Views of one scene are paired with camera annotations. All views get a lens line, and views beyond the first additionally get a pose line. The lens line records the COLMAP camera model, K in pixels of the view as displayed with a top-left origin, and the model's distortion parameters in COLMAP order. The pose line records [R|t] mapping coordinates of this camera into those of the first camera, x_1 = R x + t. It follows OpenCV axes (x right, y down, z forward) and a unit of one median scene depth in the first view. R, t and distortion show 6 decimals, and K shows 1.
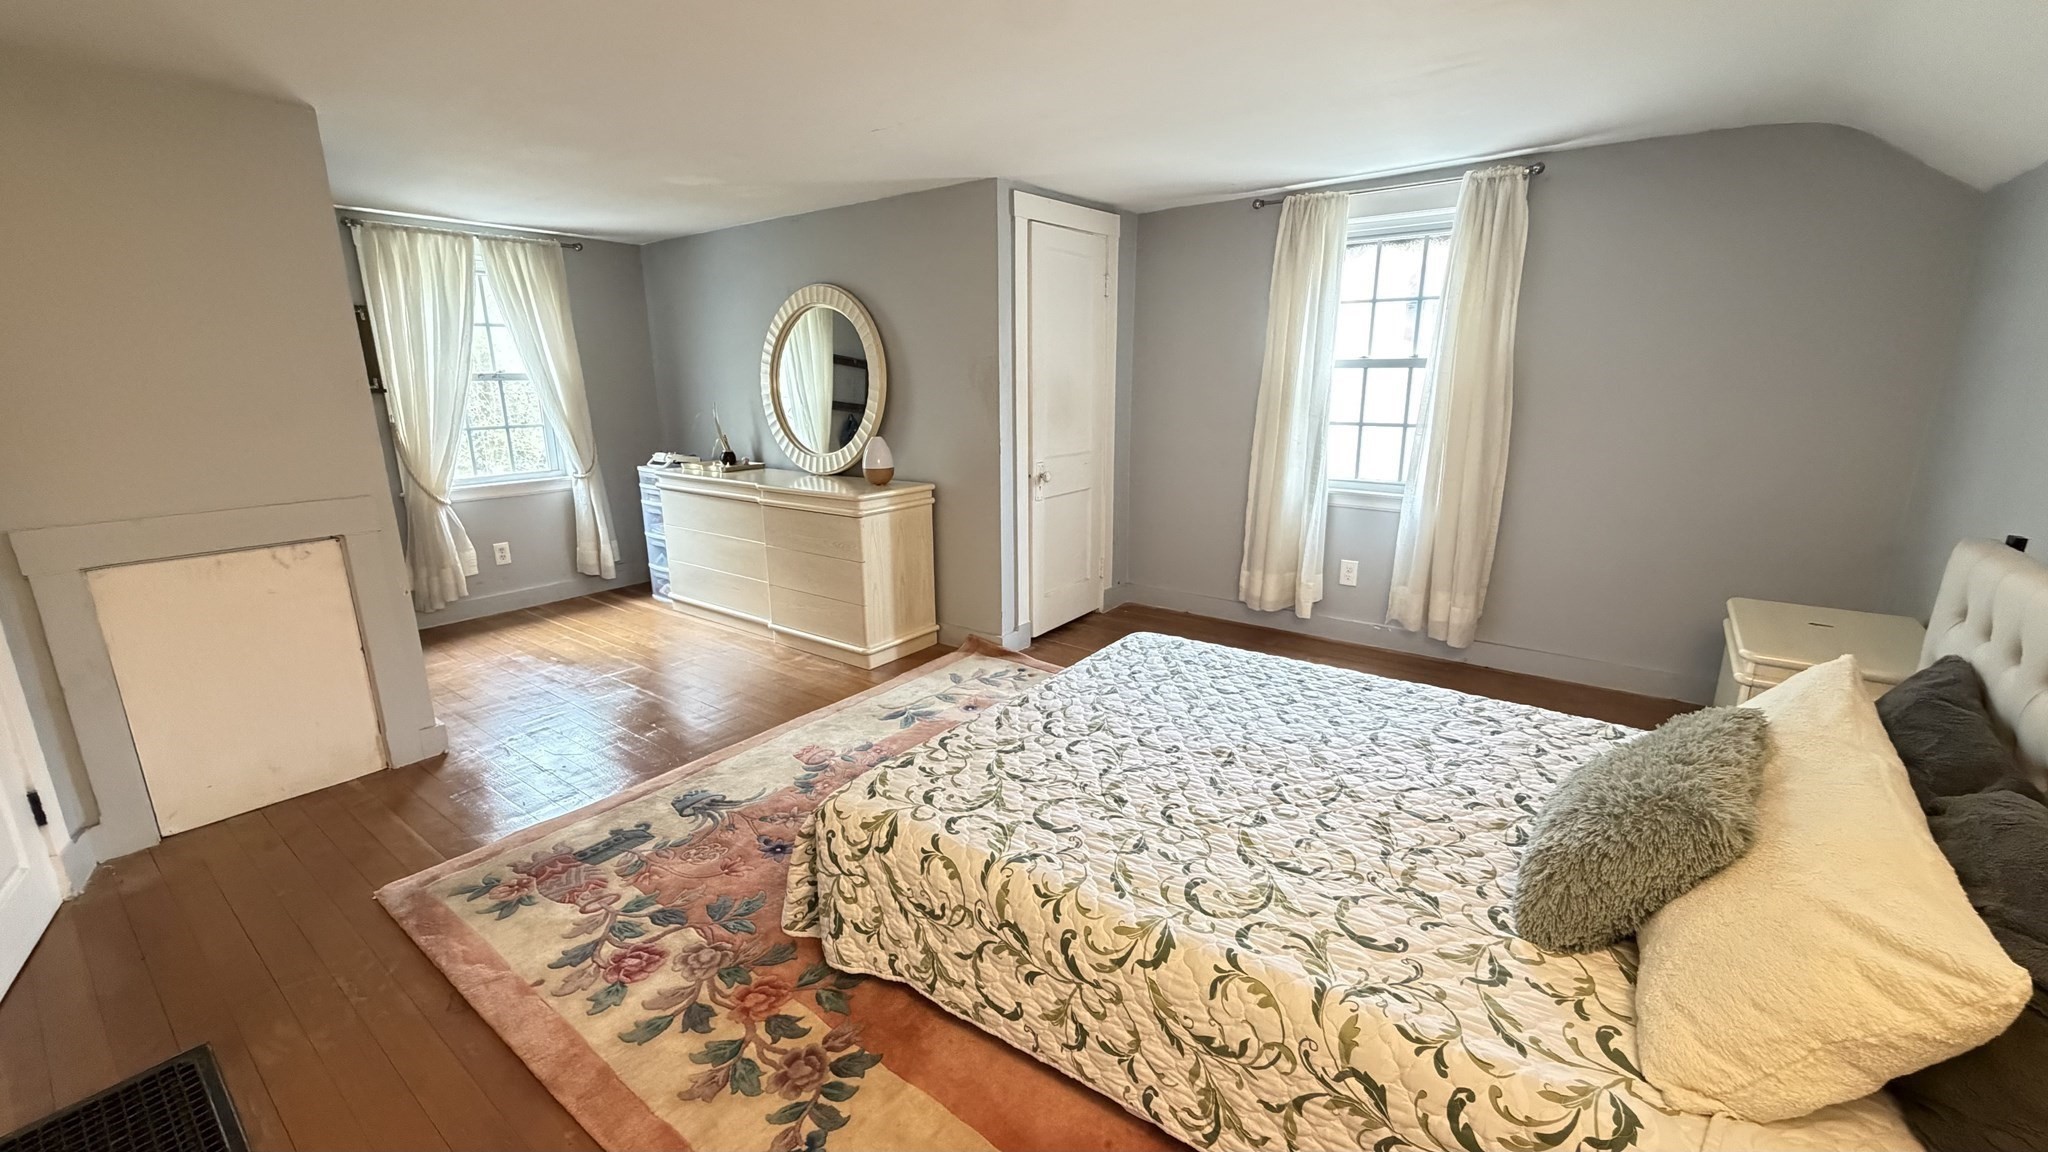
lens RADIAL K [[820.8, 0, 1024.0], [0, 820.8, 576.0], [0, 0, 1]] dist [-0.001007, -0.000078]
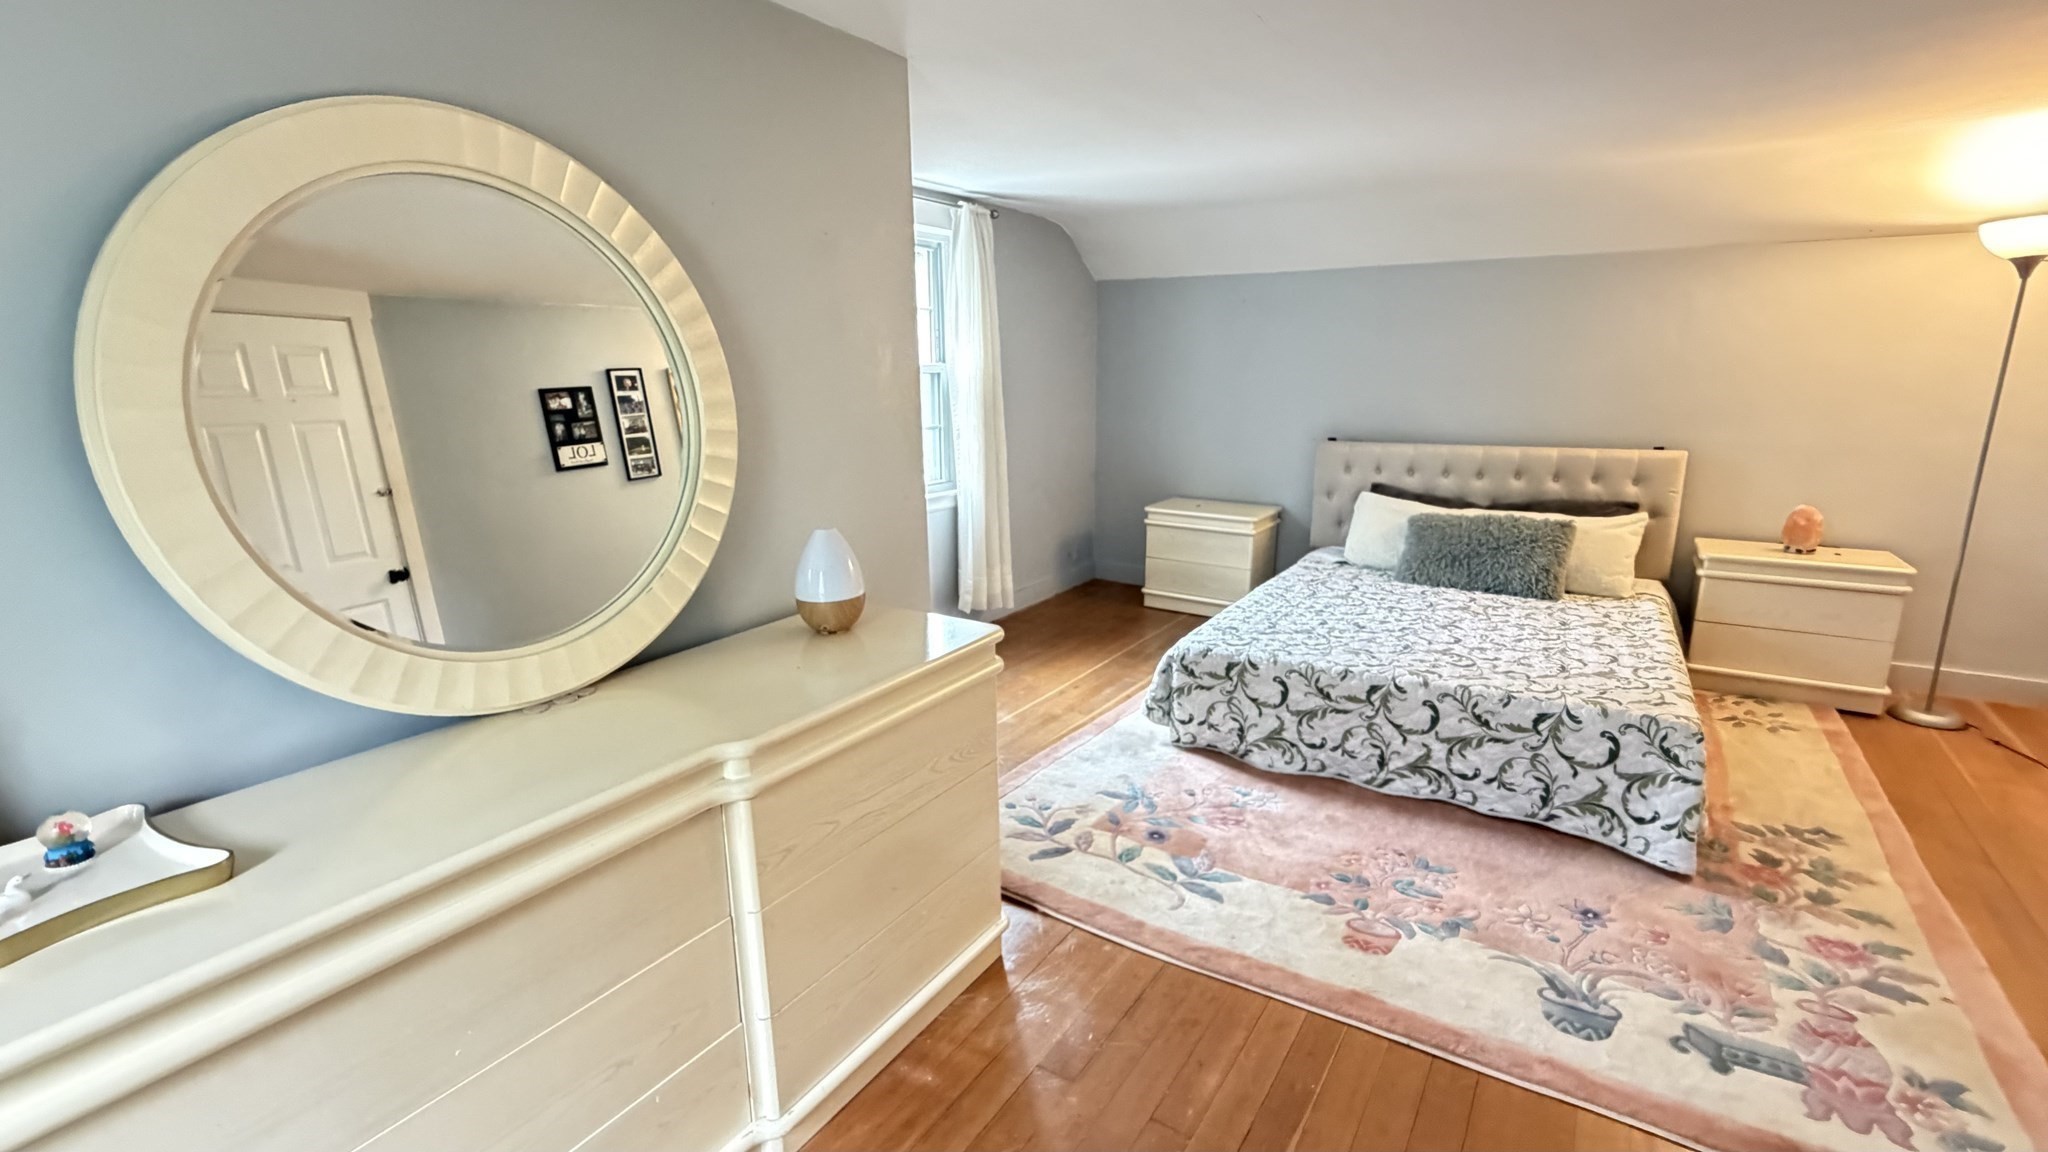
lens RADIAL K [[930.7, 0, 1024.0], [0, 930.7, 576.0], [0, 0, 1]] dist [0.002082, 0.000705]
pose [[-0.083733, -0.215221, 0.972969, -1.378387], [0.244627, 0.942080, 0.229441, -0.465407], [-0.965995, 0.257226, -0.026235, 1.837650]]
